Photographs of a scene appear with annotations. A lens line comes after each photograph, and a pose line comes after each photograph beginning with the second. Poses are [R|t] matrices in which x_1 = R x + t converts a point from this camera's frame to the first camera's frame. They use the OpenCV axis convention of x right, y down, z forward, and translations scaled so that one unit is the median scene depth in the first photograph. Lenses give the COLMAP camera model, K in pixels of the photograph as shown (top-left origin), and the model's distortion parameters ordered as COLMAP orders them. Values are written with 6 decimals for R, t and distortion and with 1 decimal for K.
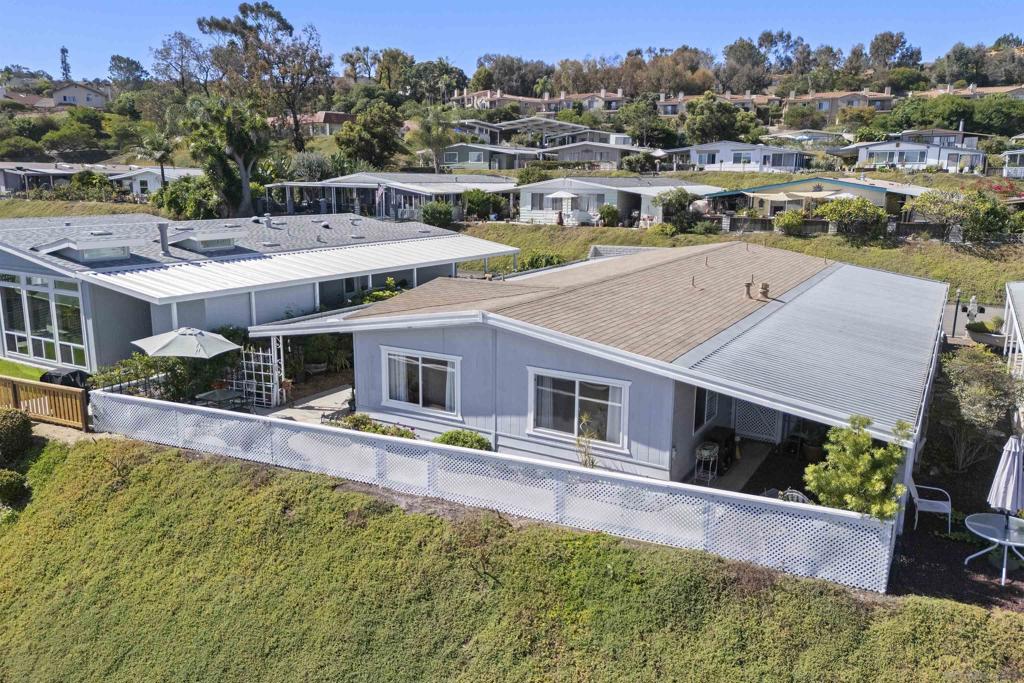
lens RADIAL K [[747.4, 0, 505.9], [0, 747.4, 334.3], [0, 0, 1]] dist [0.064349, -0.054702]
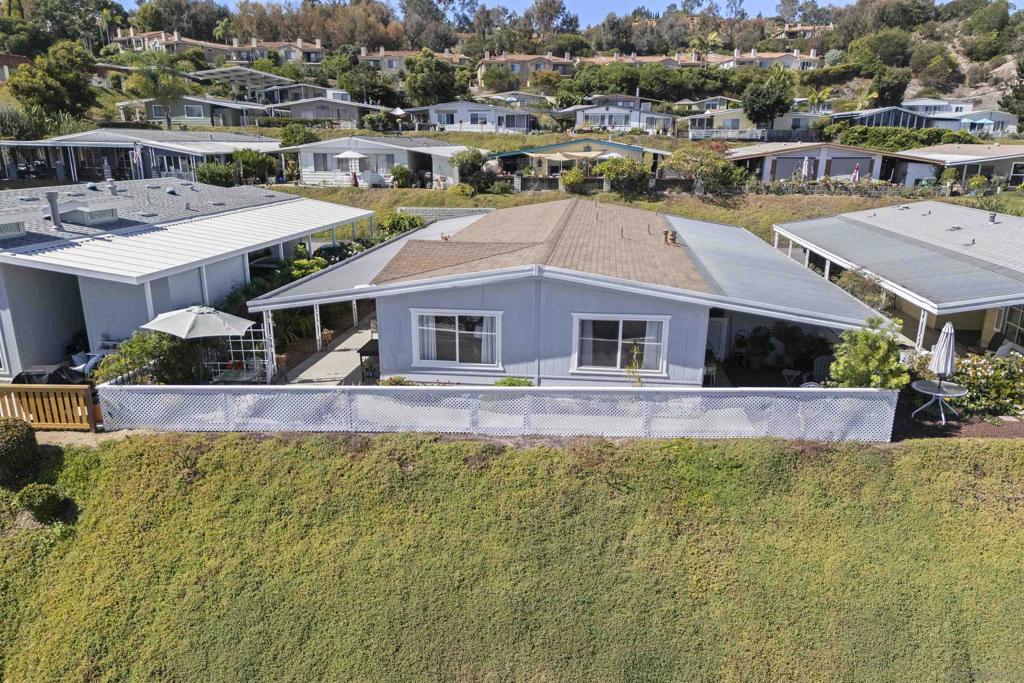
lens RADIAL K [[743.1, 0, 503.6], [0, 743.1, 383.4], [0, 0, 1]] dist [0.075510, -0.068131]
pose [[0.917406, -0.123900, 0.378173, -0.149820], [0.080636, 0.988460, 0.128234, -0.001540], [-0.389698, -0.087149, 0.916810, -0.000667]]
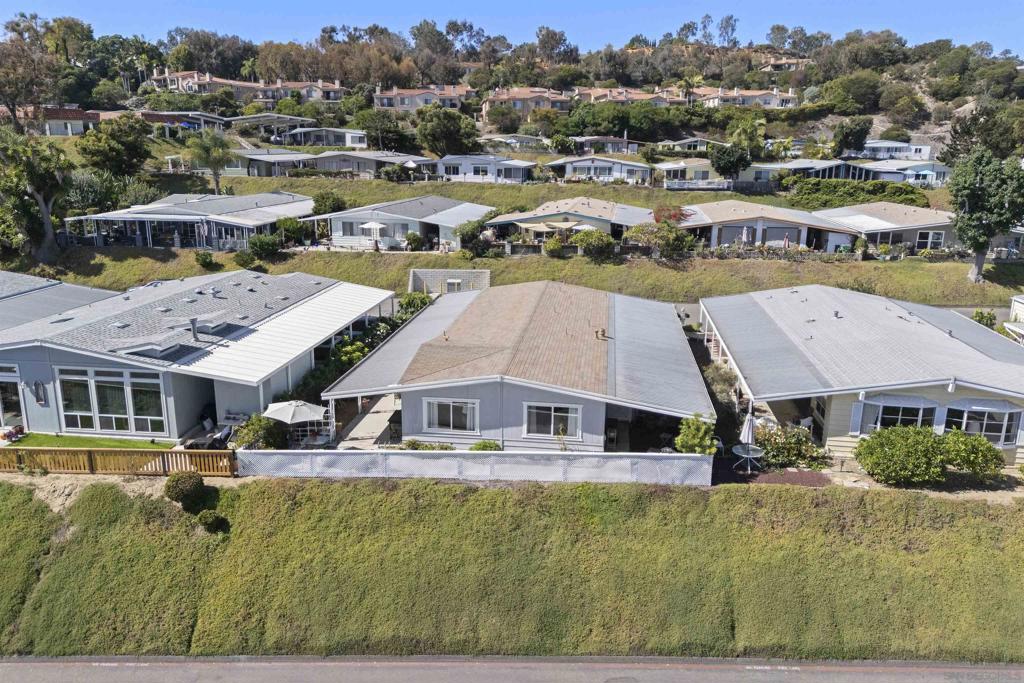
lens RADIAL K [[747.4, 0, 505.9], [0, 747.4, 334.3], [0, 0, 1]] dist [0.064349, -0.054702]
pose [[0.919783, -0.093194, 0.381200, -0.204182], [0.075747, 0.995287, 0.060557, -0.069199], [-0.385047, -0.026825, 0.922507, -0.196712]]
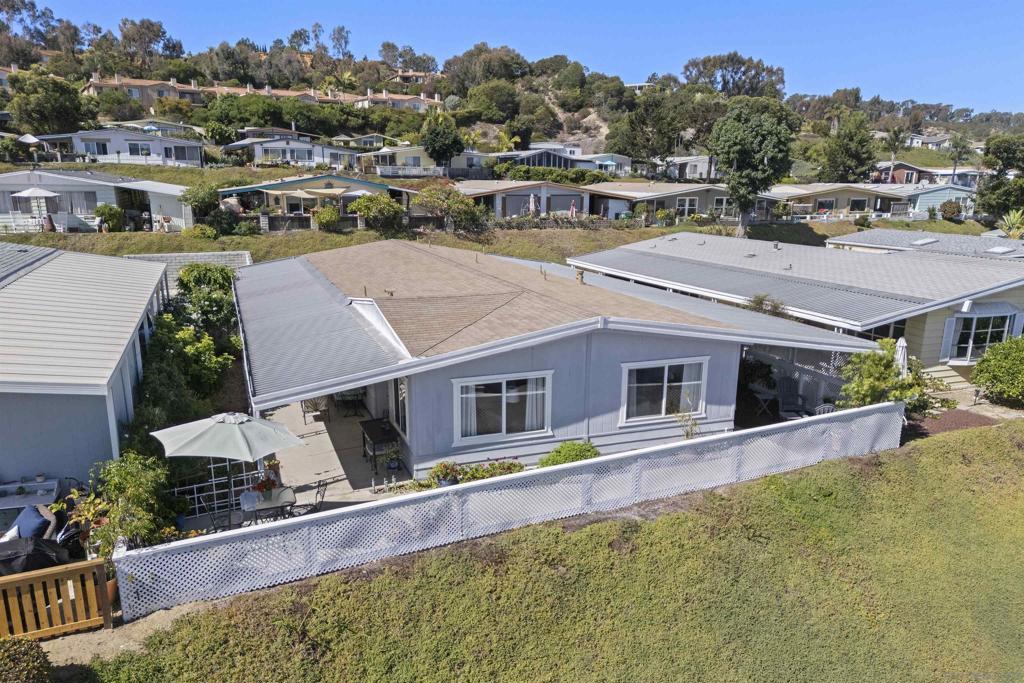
lens RADIAL K [[759.6, 0, 507.3], [0, 759.6, 377.7], [0, 0, 1]] dist [0.050665, -0.036040]
pose [[0.621368, -0.200155, 0.757522, -0.263575], [0.154215, 0.979151, 0.132218, -0.031063], [-0.768192, 0.034665, 0.639280, 0.129247]]
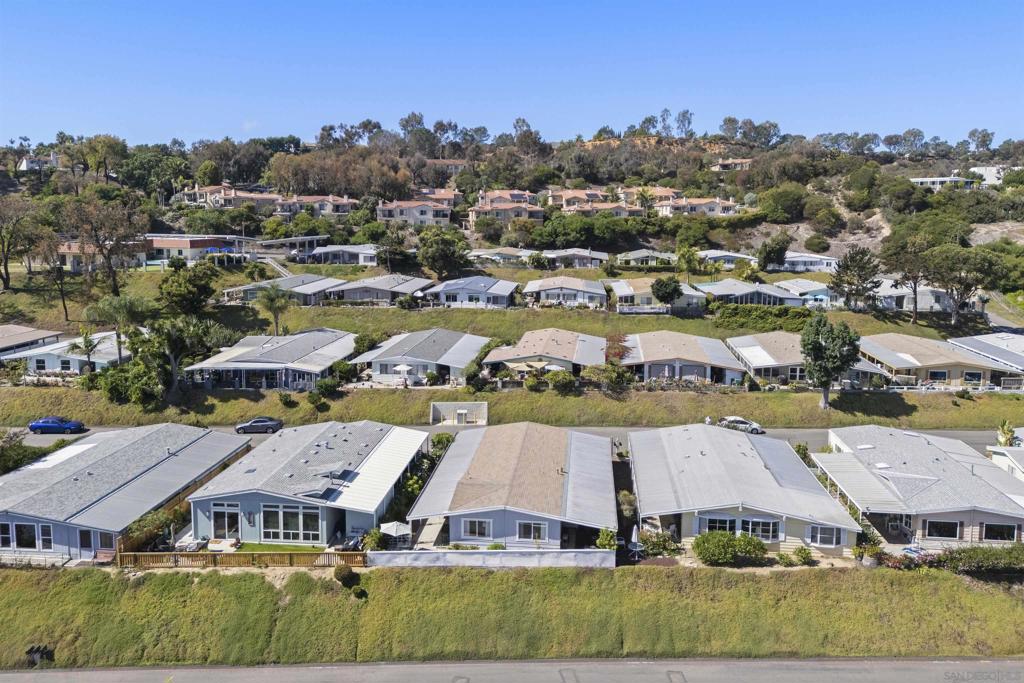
lens RADIAL K [[765.3, 0, 512.7], [0, 765.3, 230.4], [0, 0, 1]] dist [0.065105, -0.057010]
pose [[0.904445, -0.015329, 0.426314, -0.433594], [0.083754, 0.986285, -0.142225, -0.225188], [-0.418287, 0.164340, 0.893324, -0.696345]]
